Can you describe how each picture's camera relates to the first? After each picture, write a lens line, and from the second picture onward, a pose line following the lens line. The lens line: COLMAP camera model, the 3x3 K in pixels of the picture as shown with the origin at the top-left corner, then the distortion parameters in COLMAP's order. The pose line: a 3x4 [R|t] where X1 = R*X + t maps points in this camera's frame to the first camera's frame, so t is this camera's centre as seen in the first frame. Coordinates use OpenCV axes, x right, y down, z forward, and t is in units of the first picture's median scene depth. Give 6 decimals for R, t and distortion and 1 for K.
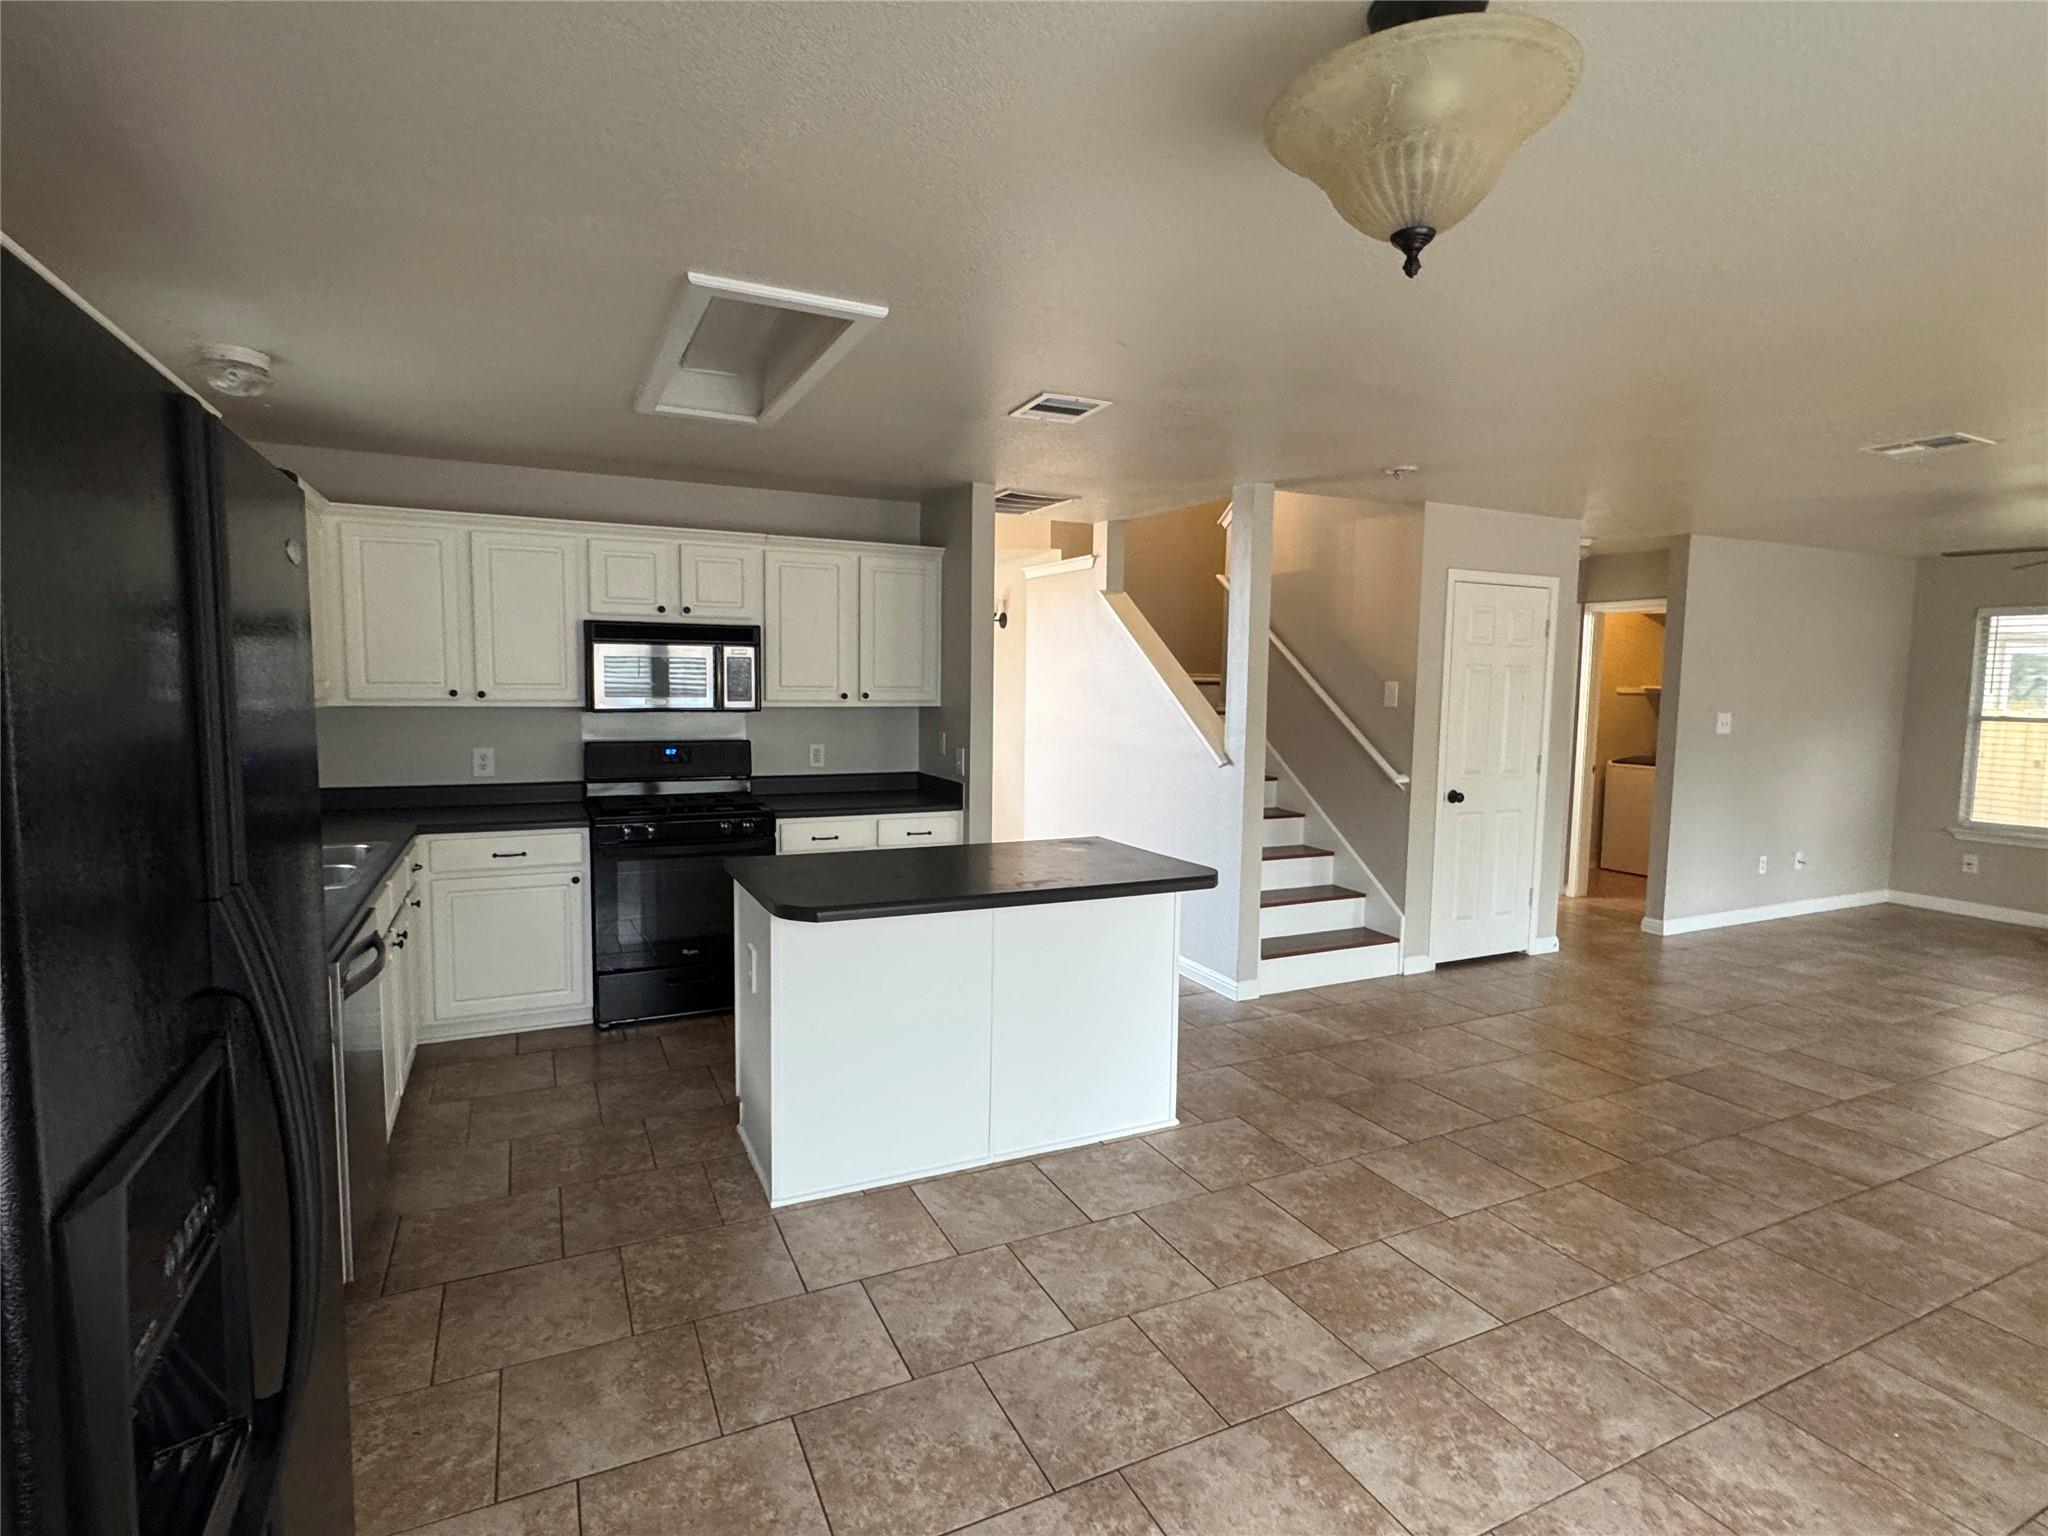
lens RADIAL K [[1025.4, 0, 1023.7], [0, 1025.4, 768.1], [0, 0, 1]] dist [-0.001595, -0.000098]
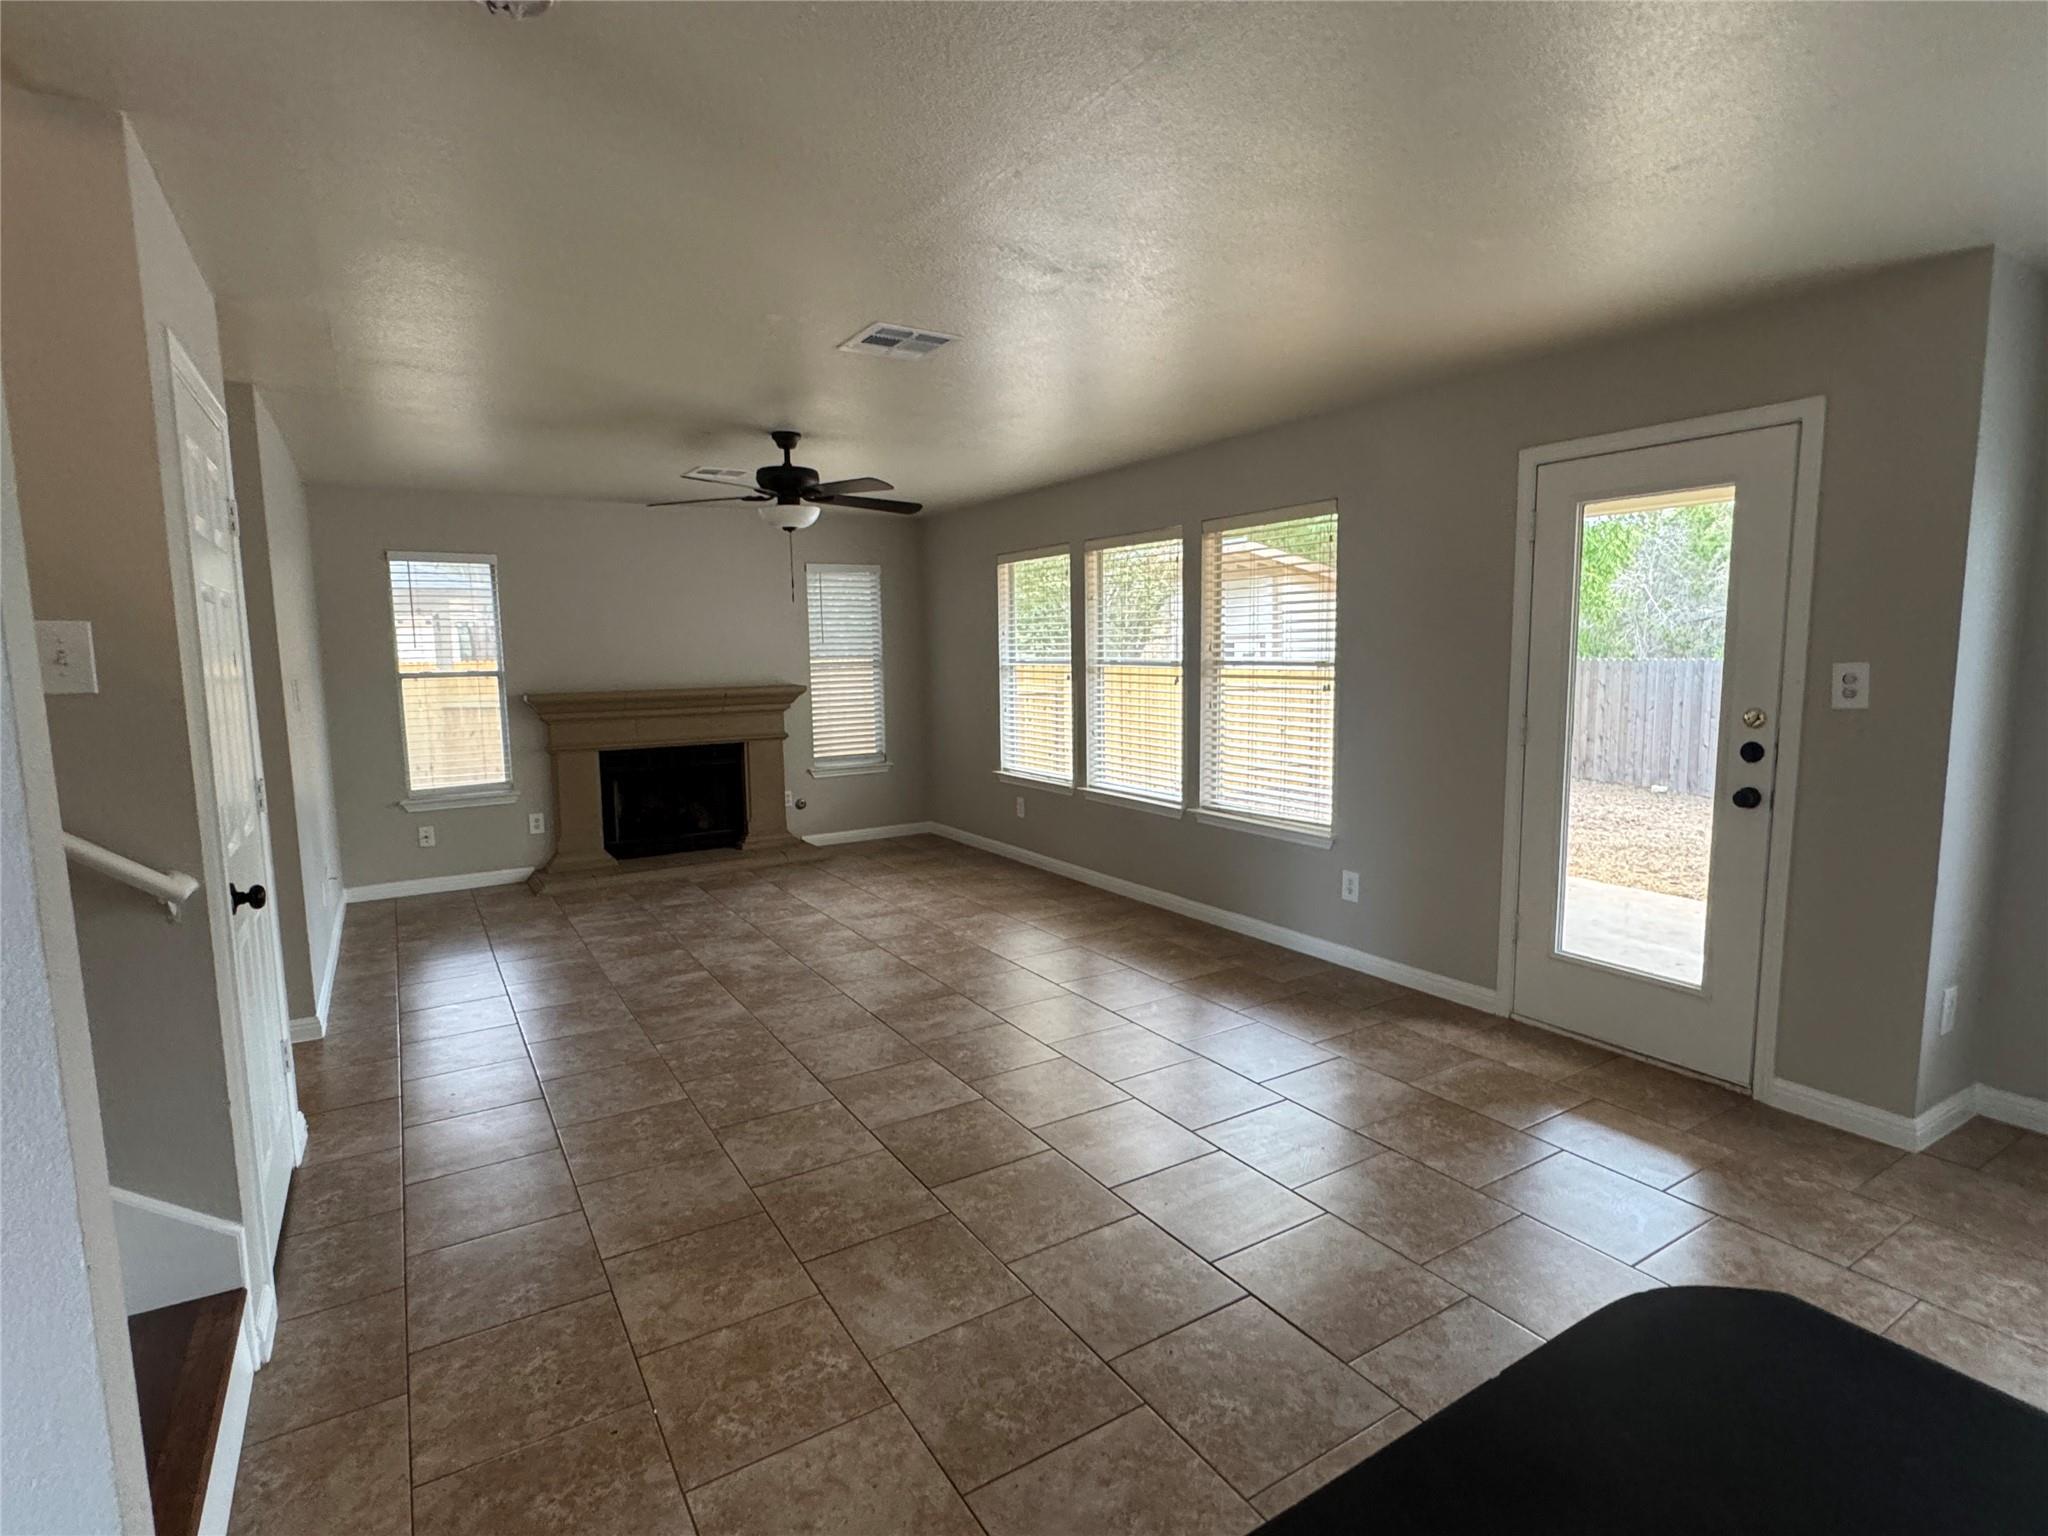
lens RADIAL K [[1025.4, 0, 1021.2], [0, 1025.4, 770.7], [0, 0, 1]] dist [-0.001595, -0.000098]
pose [[-0.103906, -0.132973, 0.985658, -0.024609], [0.103823, 0.984158, 0.143716, -0.064109], [-0.989153, 0.117267, -0.088454, 0.896633]]
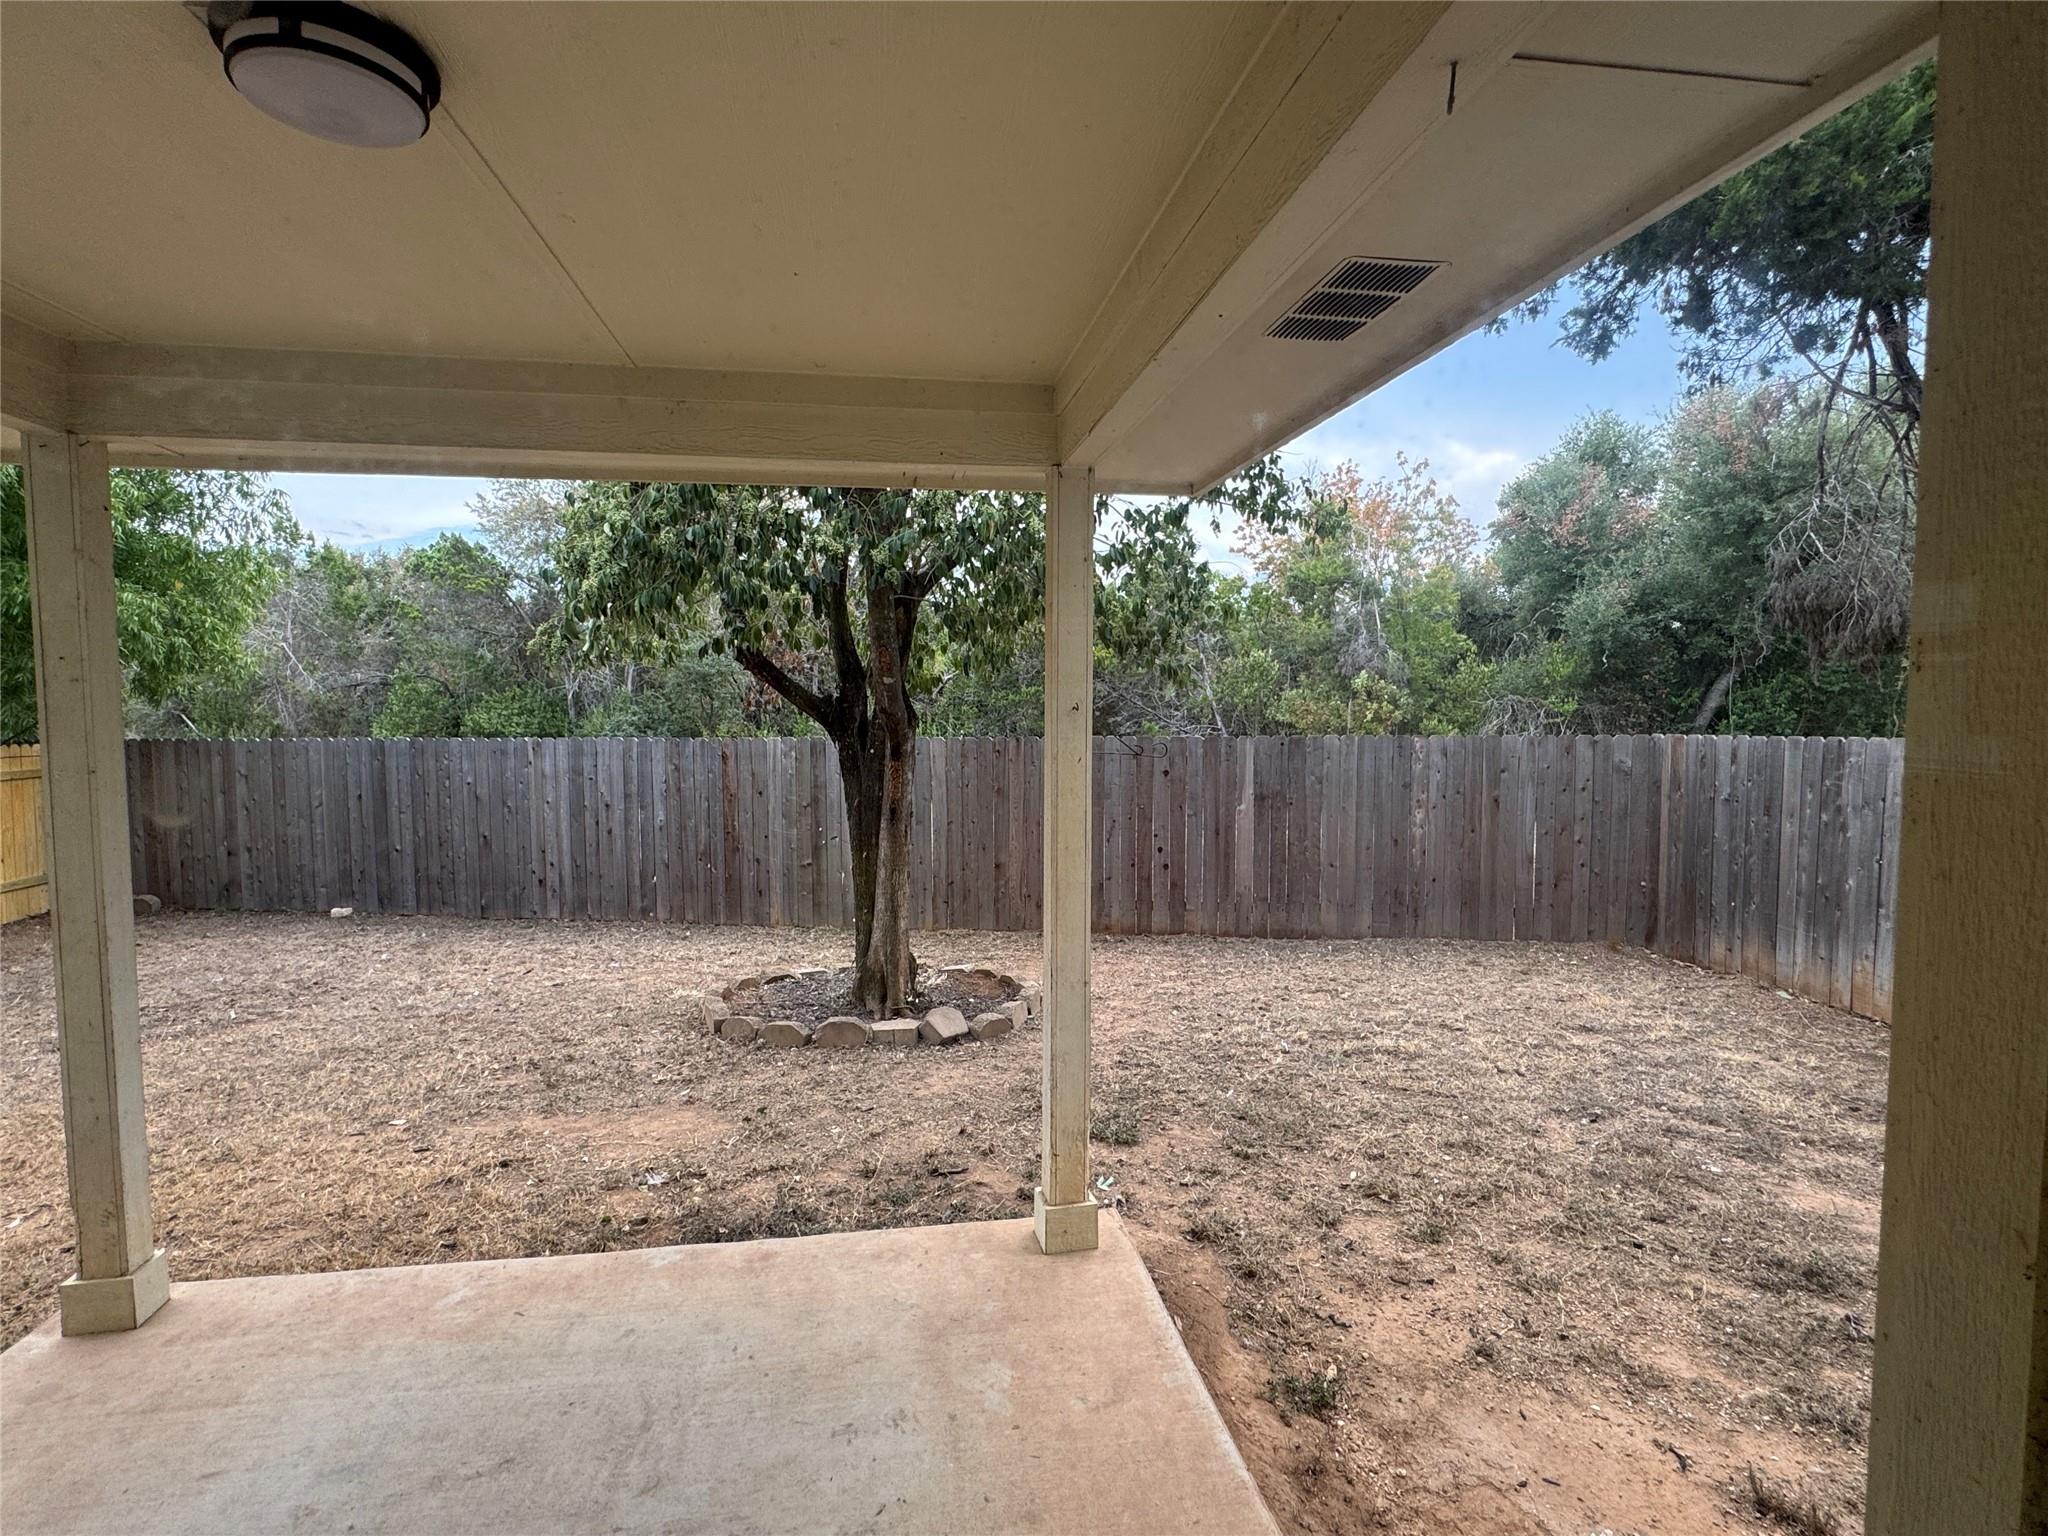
lens RADIAL K [[1025.4, 0, 1016.5], [0, 1025.4, 759.1], [0, 0, 1]] dist [-0.001595, -0.000098]
pose [[-0.954024, -0.028987, 0.298325, 0.731298], [0.017473, 0.988241, 0.151901, -0.027902], [-0.299220, 0.150129, -0.942300, 0.362274]]
